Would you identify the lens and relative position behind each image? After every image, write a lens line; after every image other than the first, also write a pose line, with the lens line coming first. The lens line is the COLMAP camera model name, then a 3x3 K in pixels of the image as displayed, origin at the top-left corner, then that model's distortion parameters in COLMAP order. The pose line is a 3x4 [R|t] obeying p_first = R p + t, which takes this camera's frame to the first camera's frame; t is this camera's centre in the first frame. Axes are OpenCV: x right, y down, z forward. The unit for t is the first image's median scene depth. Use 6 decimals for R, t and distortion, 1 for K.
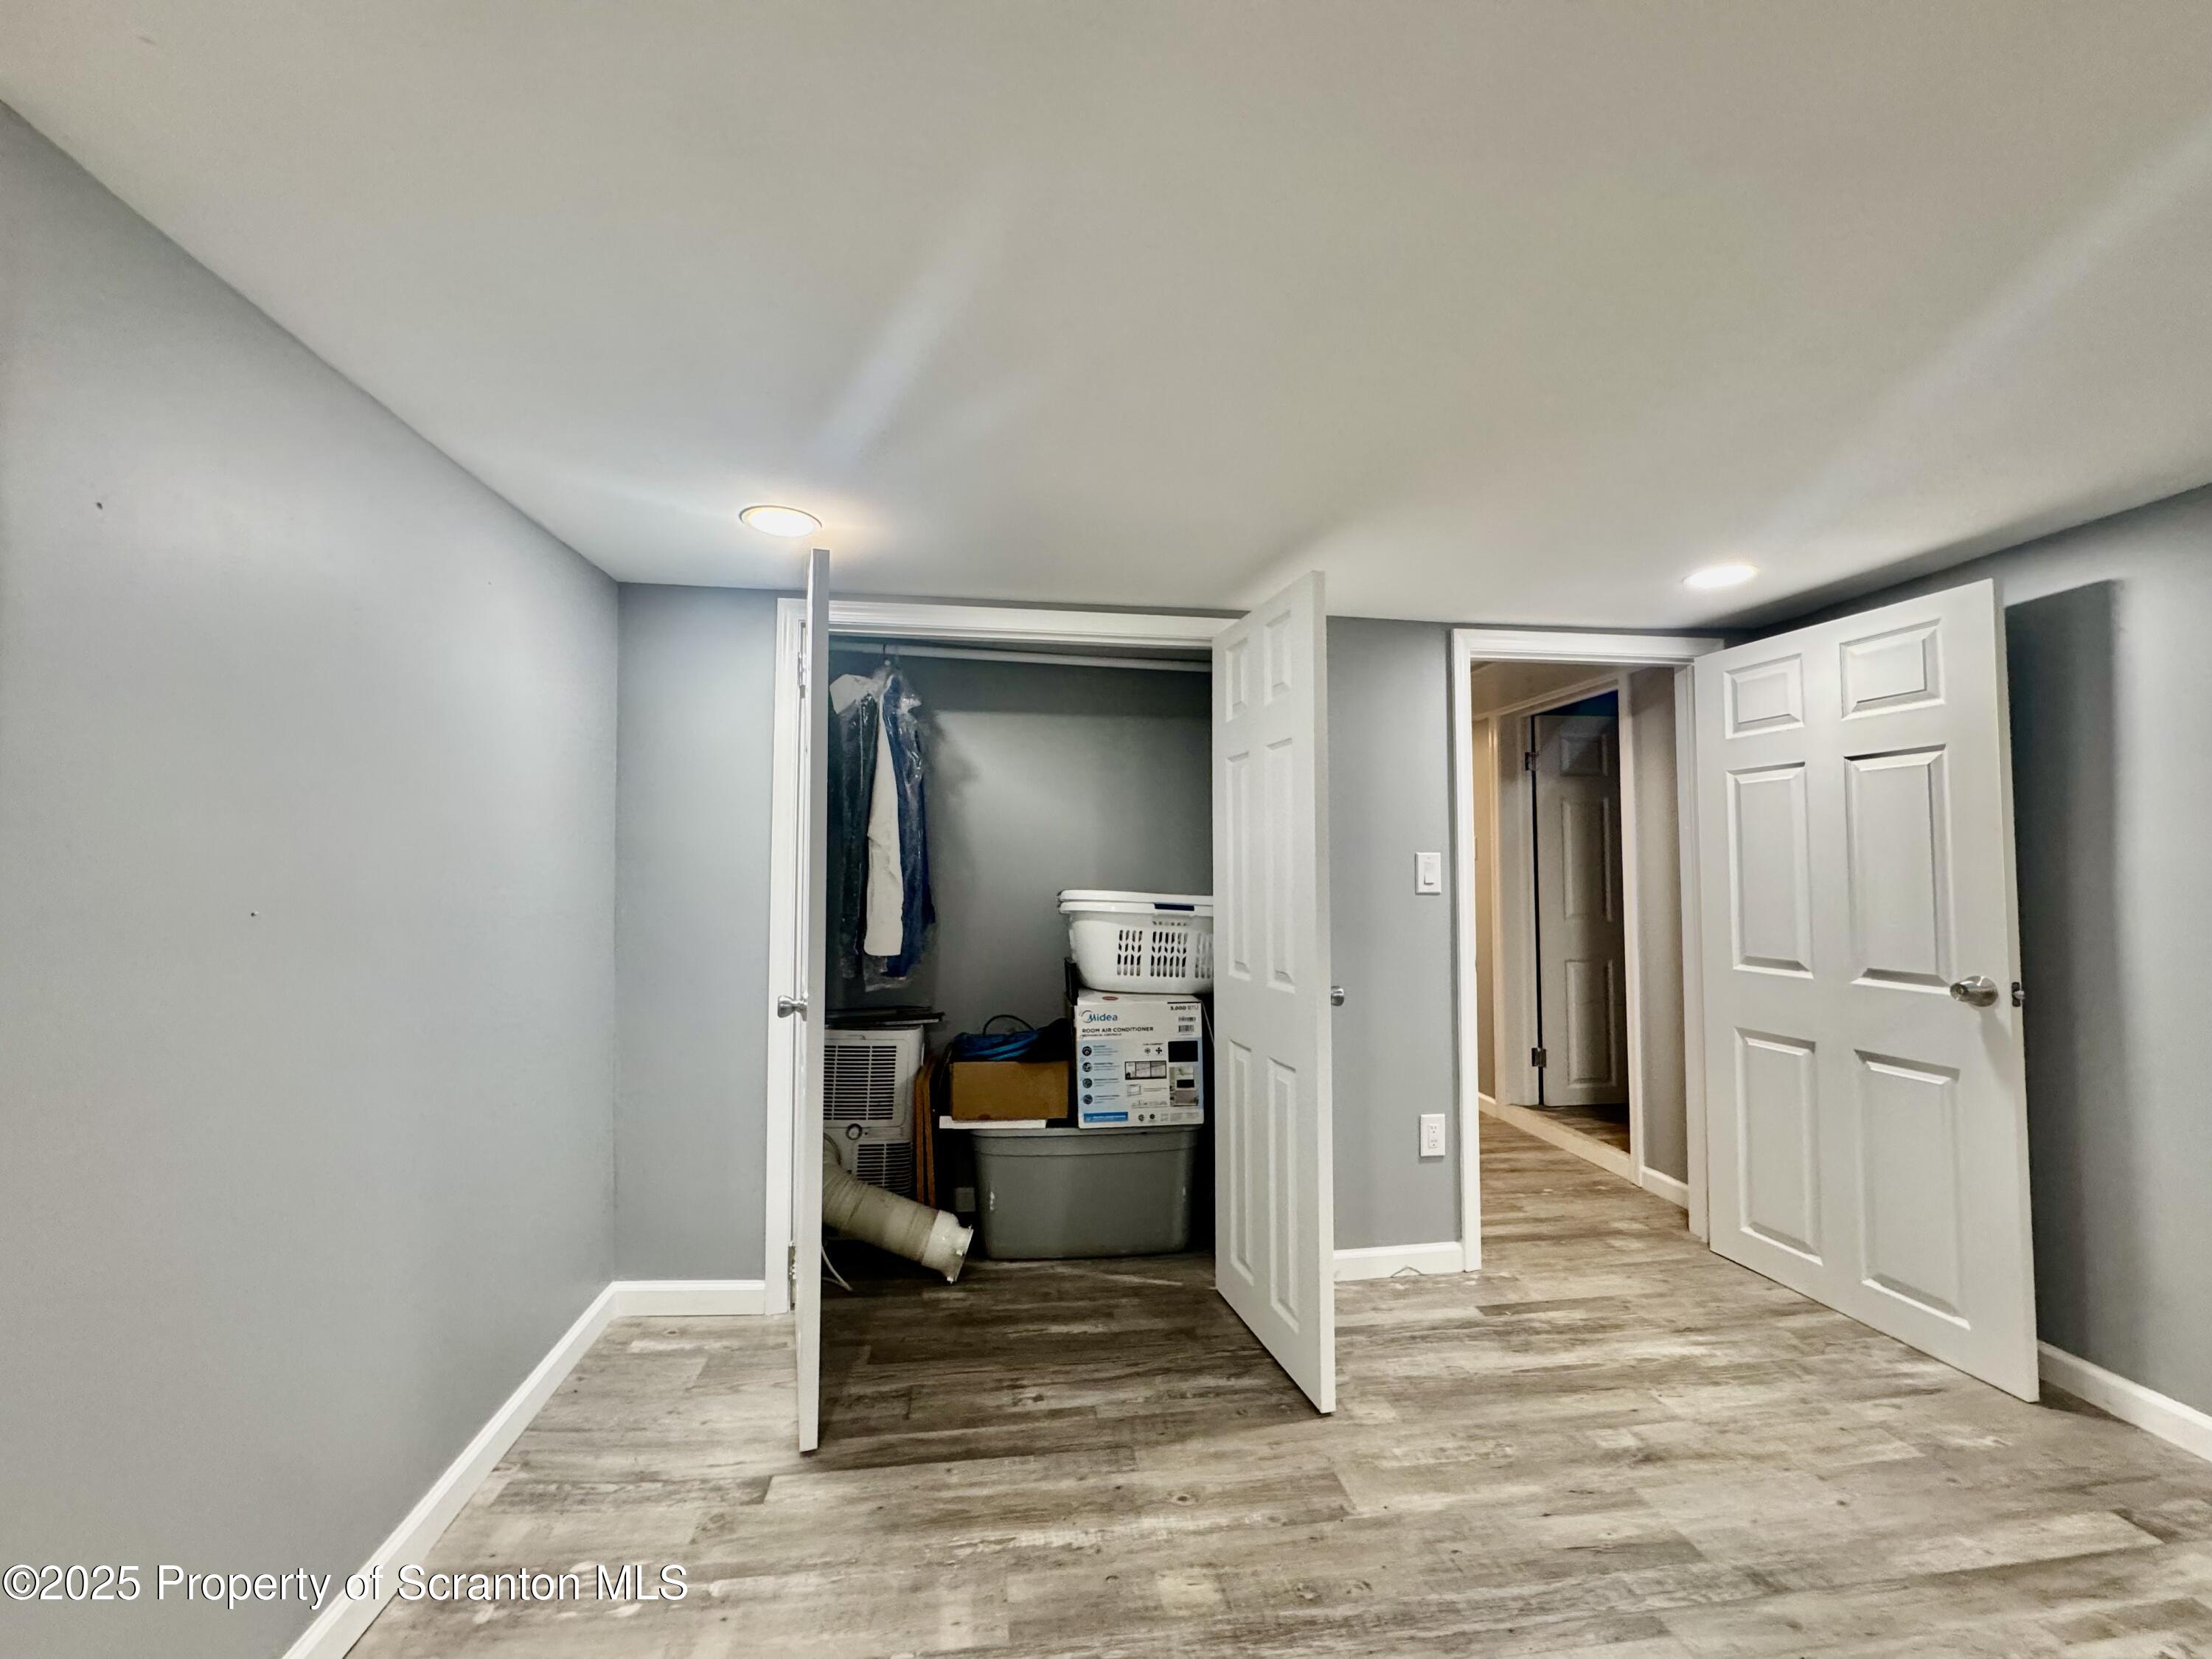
lens RADIAL K [[882.5, 0, 1096.9], [0, 882.5, 832.5], [0, 0, 1]] dist [-0.006643, 0.001067]
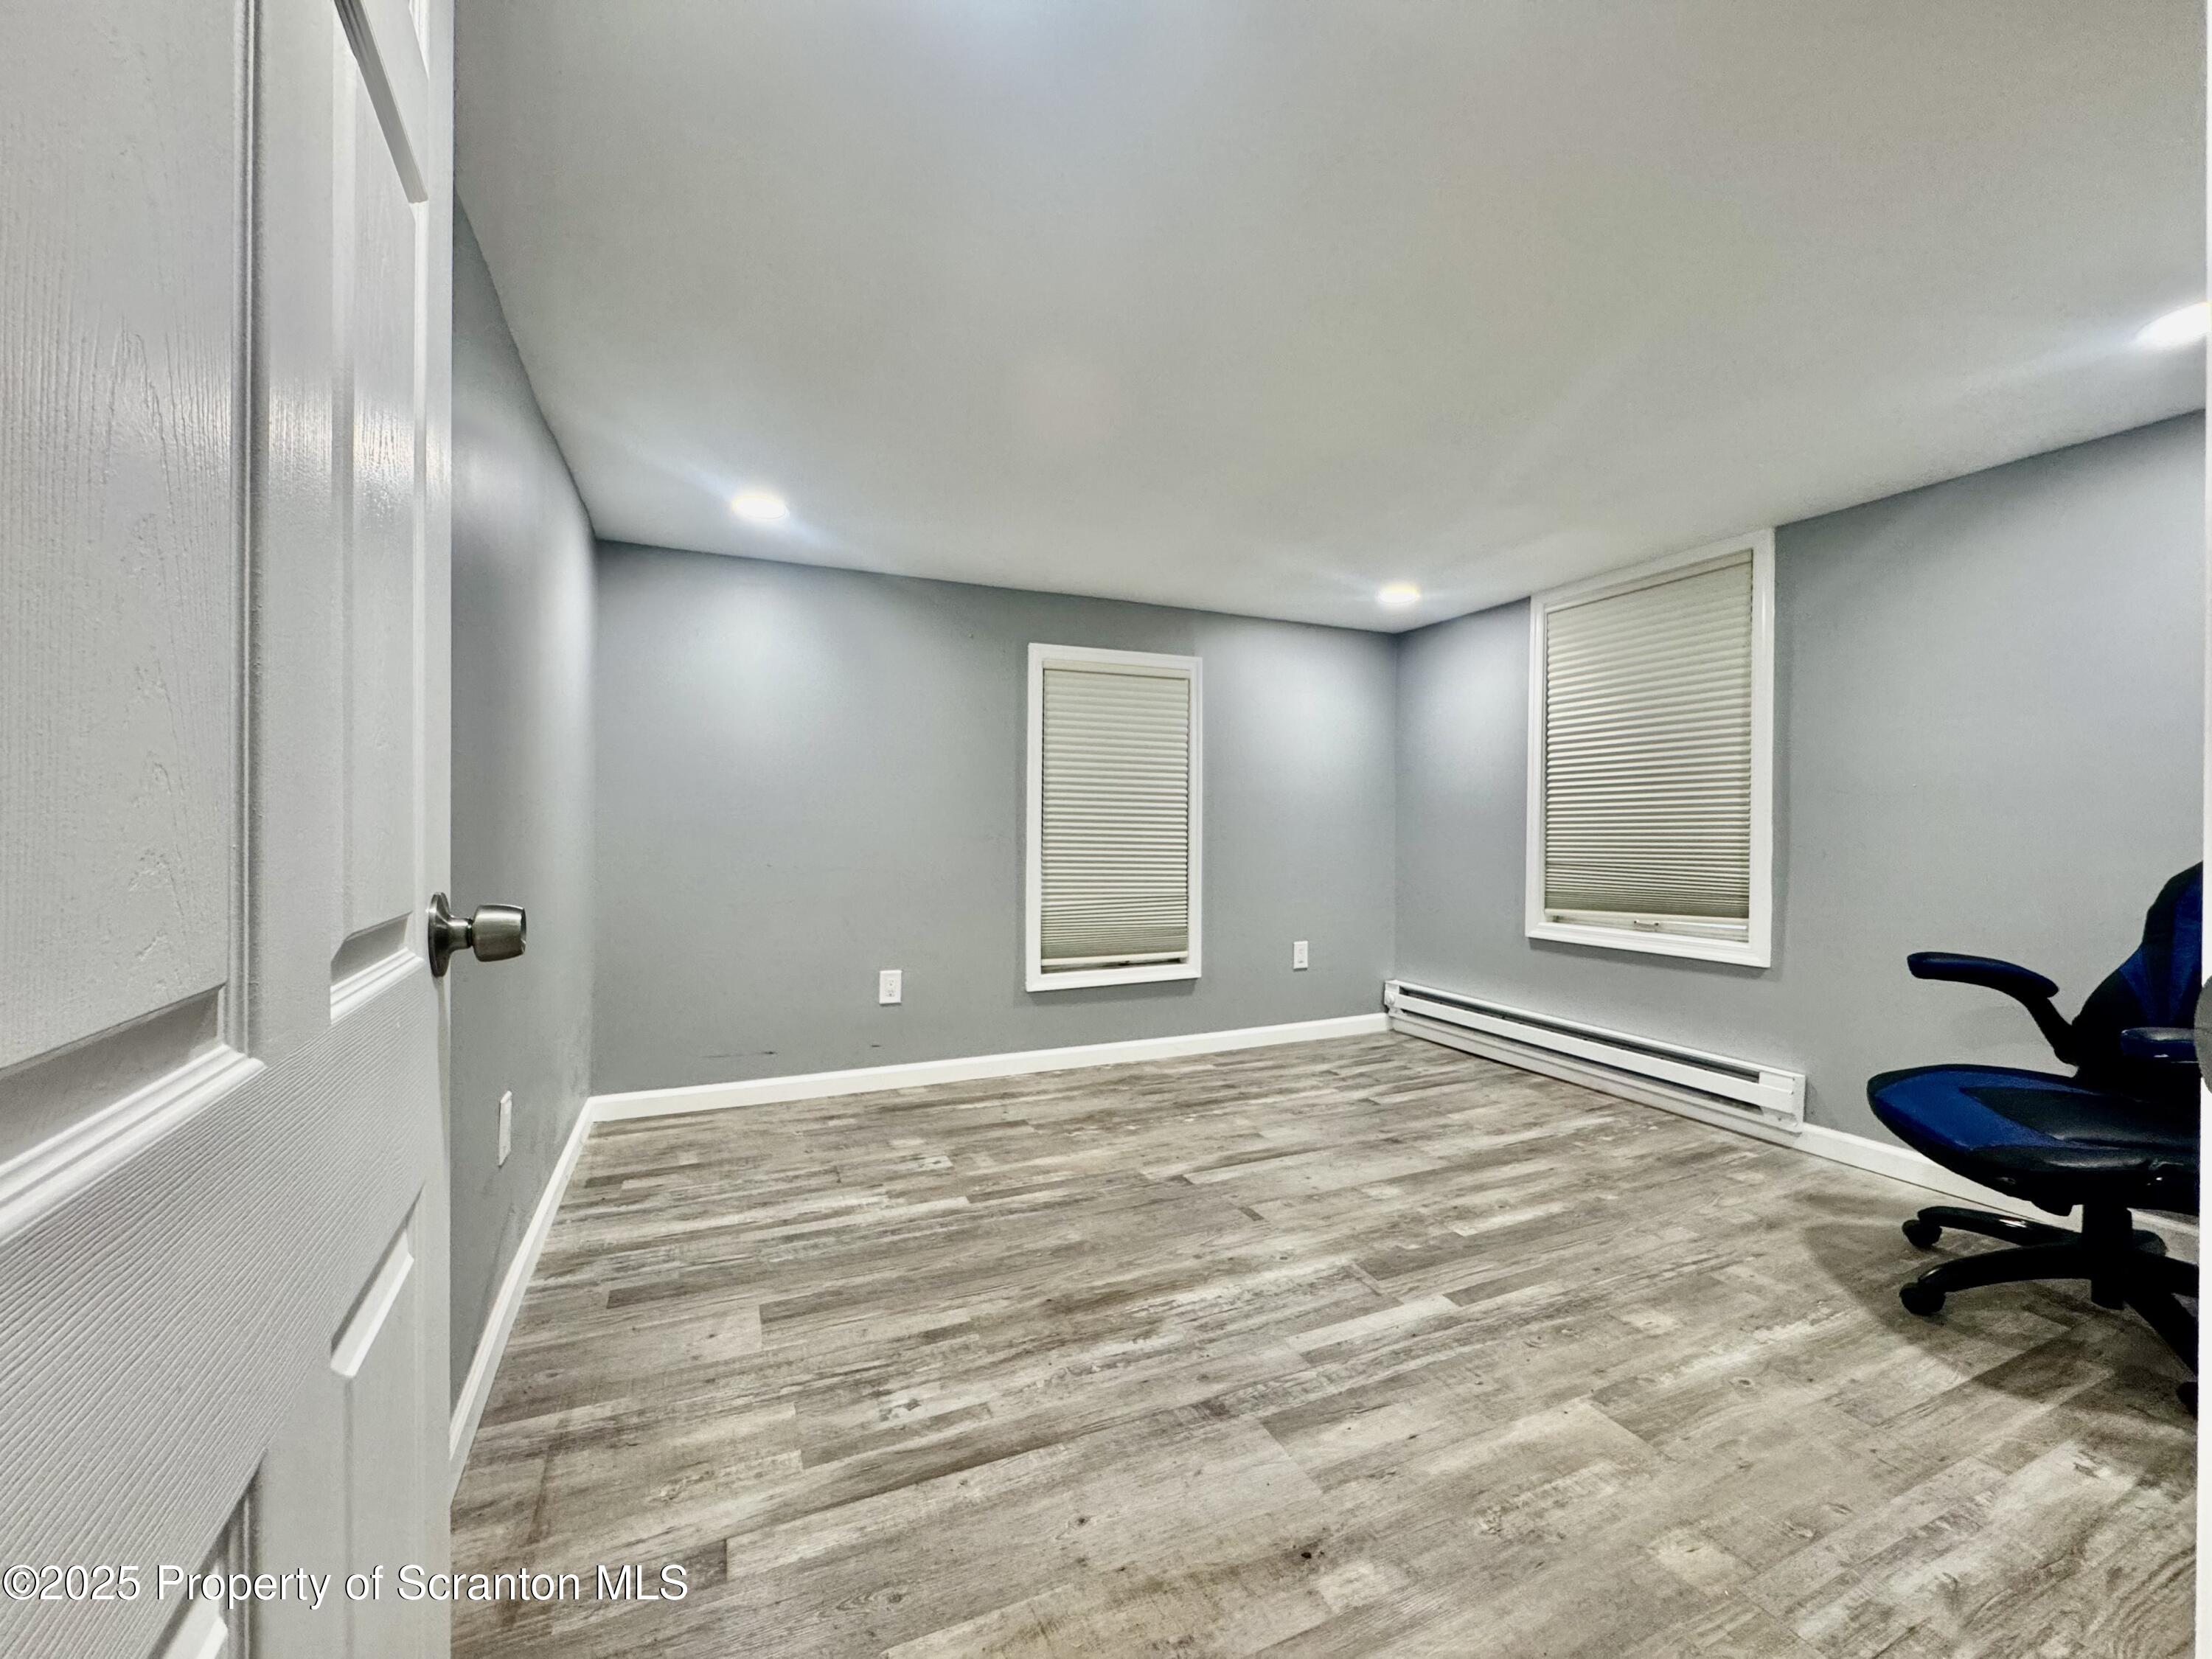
lens RADIAL K [[878.9, 0, 1109.5], [0, 878.9, 829.5], [0, 0, 1]] dist [-0.000859, -0.000128]
pose [[-0.957666, -0.000753, -0.287880, 1.095288], [0.010780, 0.999202, -0.038472, 0.199569], [0.287679, -0.039946, -0.956894, 1.842513]]
